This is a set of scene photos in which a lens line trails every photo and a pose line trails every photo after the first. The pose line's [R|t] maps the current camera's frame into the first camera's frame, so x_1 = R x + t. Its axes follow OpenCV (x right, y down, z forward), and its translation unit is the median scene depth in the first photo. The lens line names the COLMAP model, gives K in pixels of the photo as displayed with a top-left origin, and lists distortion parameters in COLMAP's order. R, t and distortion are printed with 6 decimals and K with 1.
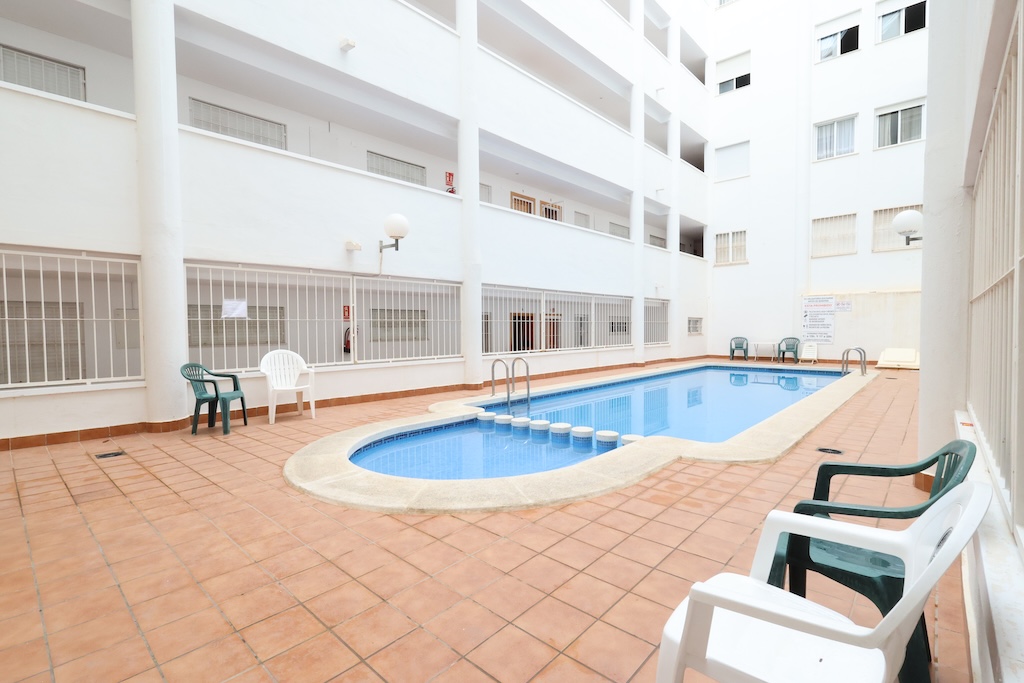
lens RADIAL K [[473.3, 0, 506.0], [0, 473.3, 343.2], [0, 0, 1]] dist [-0.000476, 0.001058]
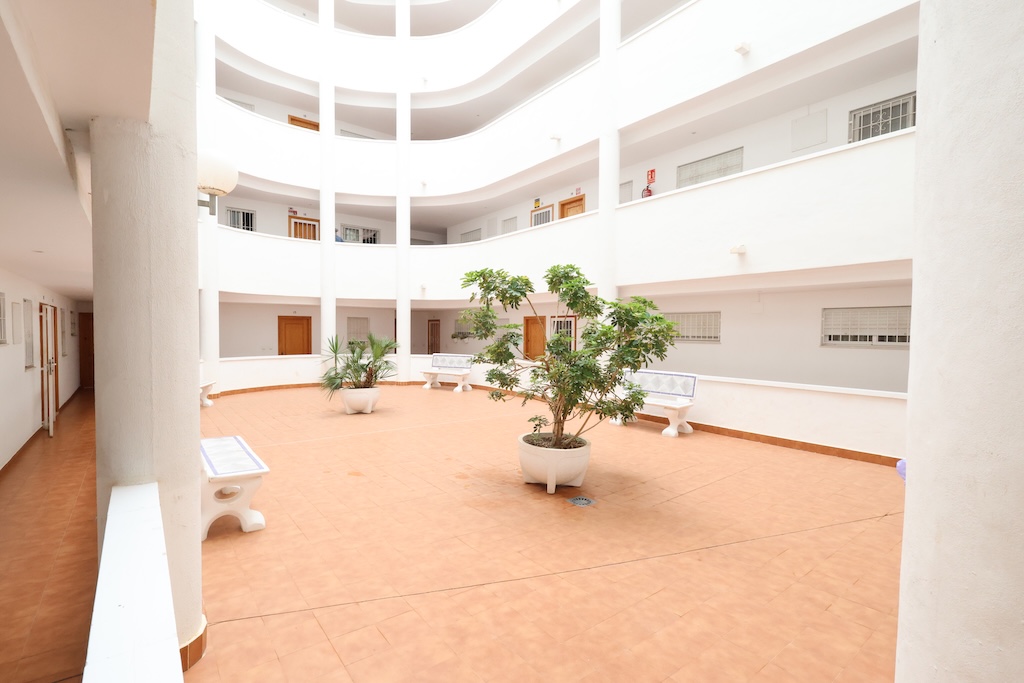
lens RADIAL K [[473.3, 0, 506.0], [0, 473.3, 343.2], [0, 0, 1]] dist [-0.000476, 0.001058]
pose [[-0.174197, 0.020213, -0.984503, 1.050715], [-0.056907, 0.997912, 0.030558, -0.031737], [0.983065, 0.061349, -0.172683, 1.055688]]
